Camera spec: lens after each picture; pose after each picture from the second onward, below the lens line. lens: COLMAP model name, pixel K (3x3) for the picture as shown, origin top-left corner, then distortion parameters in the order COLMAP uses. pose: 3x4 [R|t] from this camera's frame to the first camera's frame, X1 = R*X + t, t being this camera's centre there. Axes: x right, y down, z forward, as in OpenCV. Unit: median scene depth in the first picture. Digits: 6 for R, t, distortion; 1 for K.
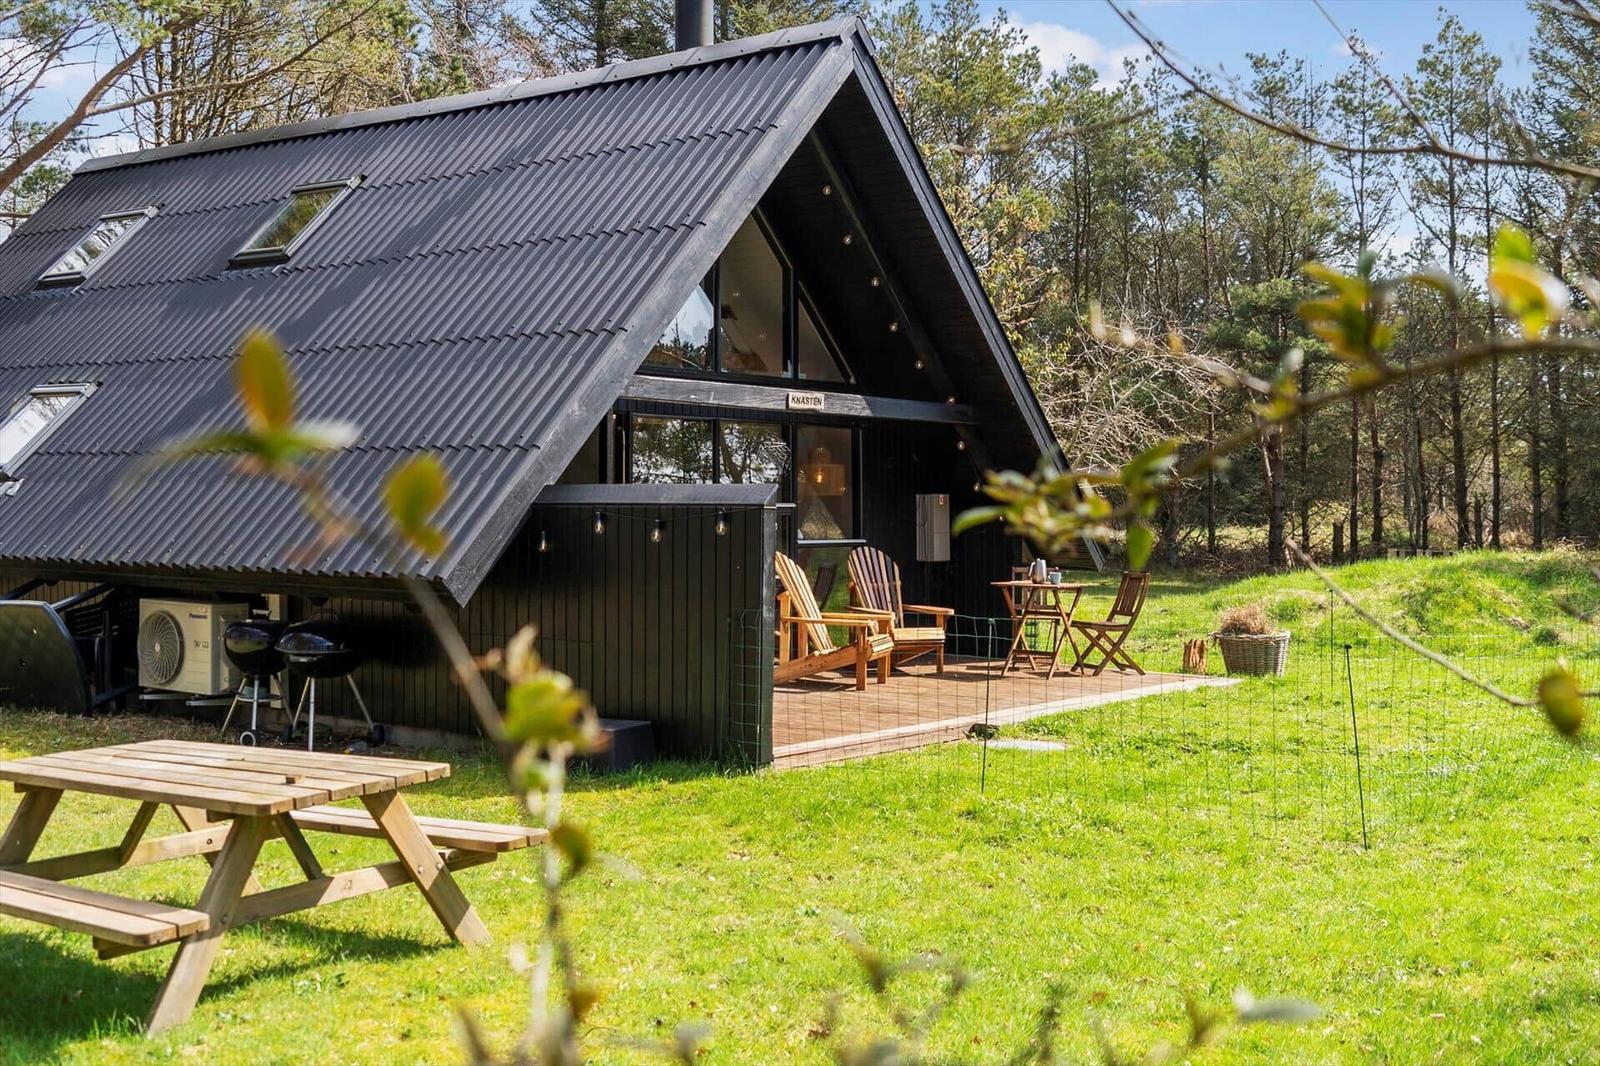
lens RADIAL K [[1952.6, 0, 800.0], [0, 1952.6, 533.0], [0, 0, 1]] dist [-0.070278, 0.597495]
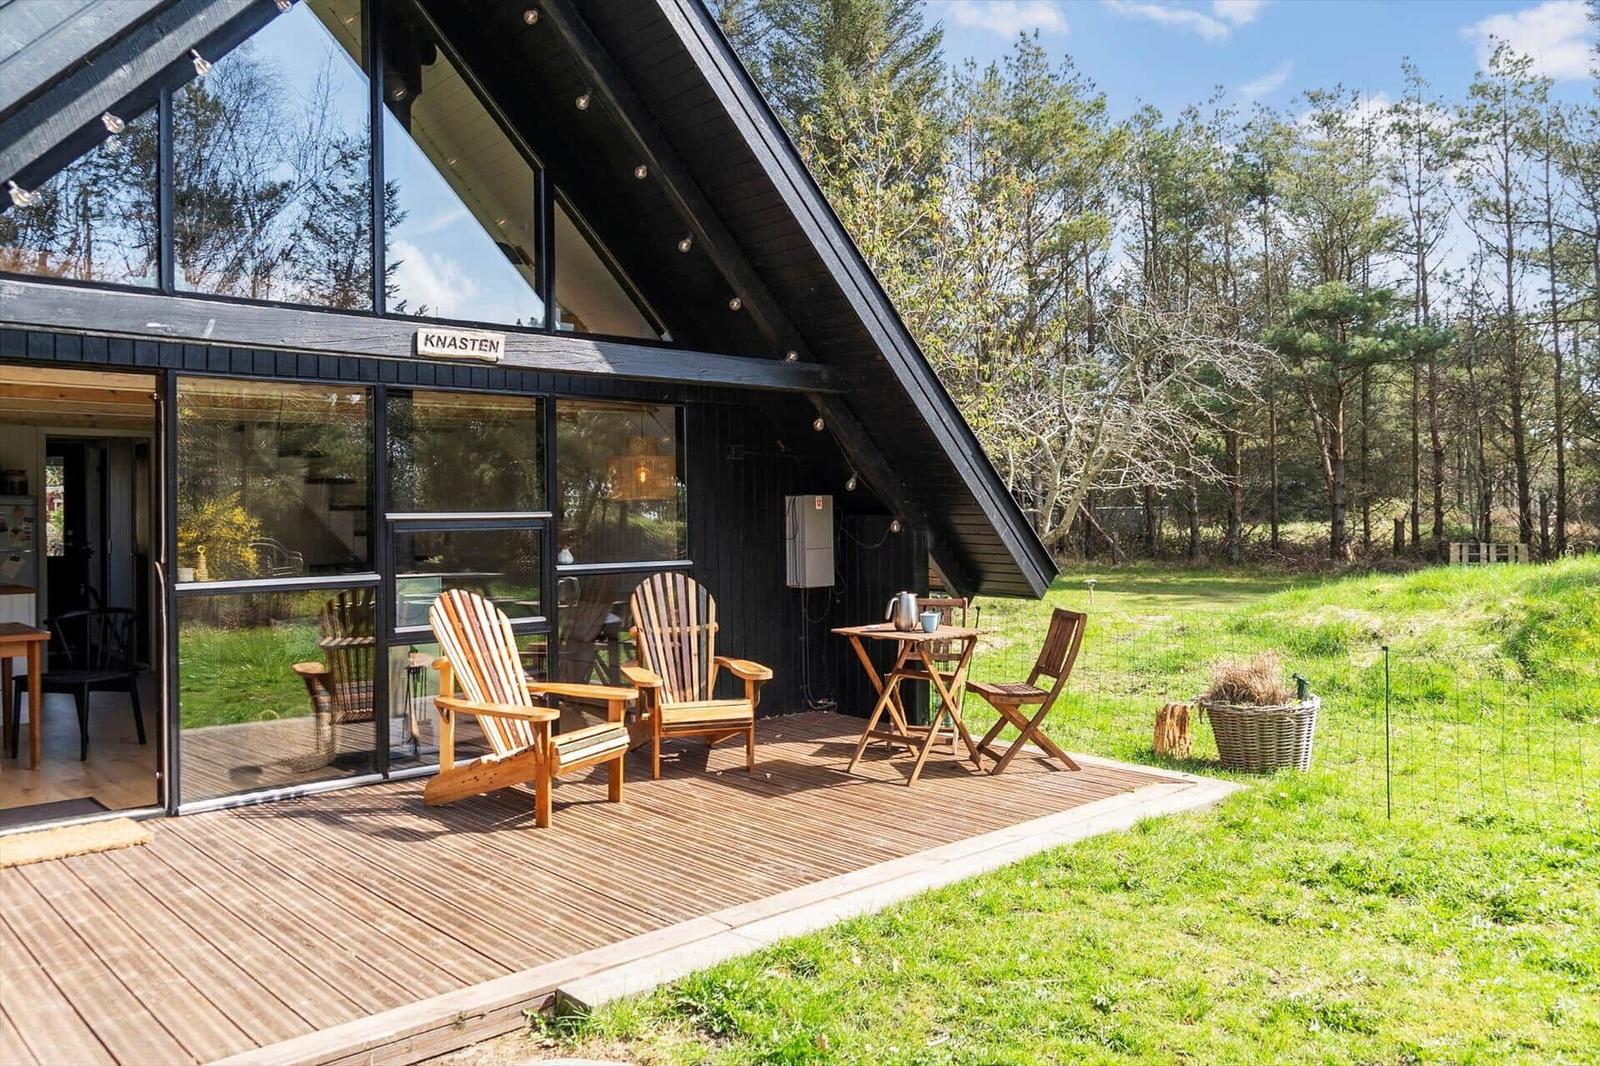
lens RADIAL K [[1289.0, 0, 800.0], [0, 1289.0, 533.0], [0, 0, 1]] dist [0.002764, 0.003089]
pose [[0.986144, -0.013117, -0.165374, 0.130448], [0.013755, 0.999902, 0.002712, -0.006420], [0.165322, -0.004949, 0.986227, 0.469996]]
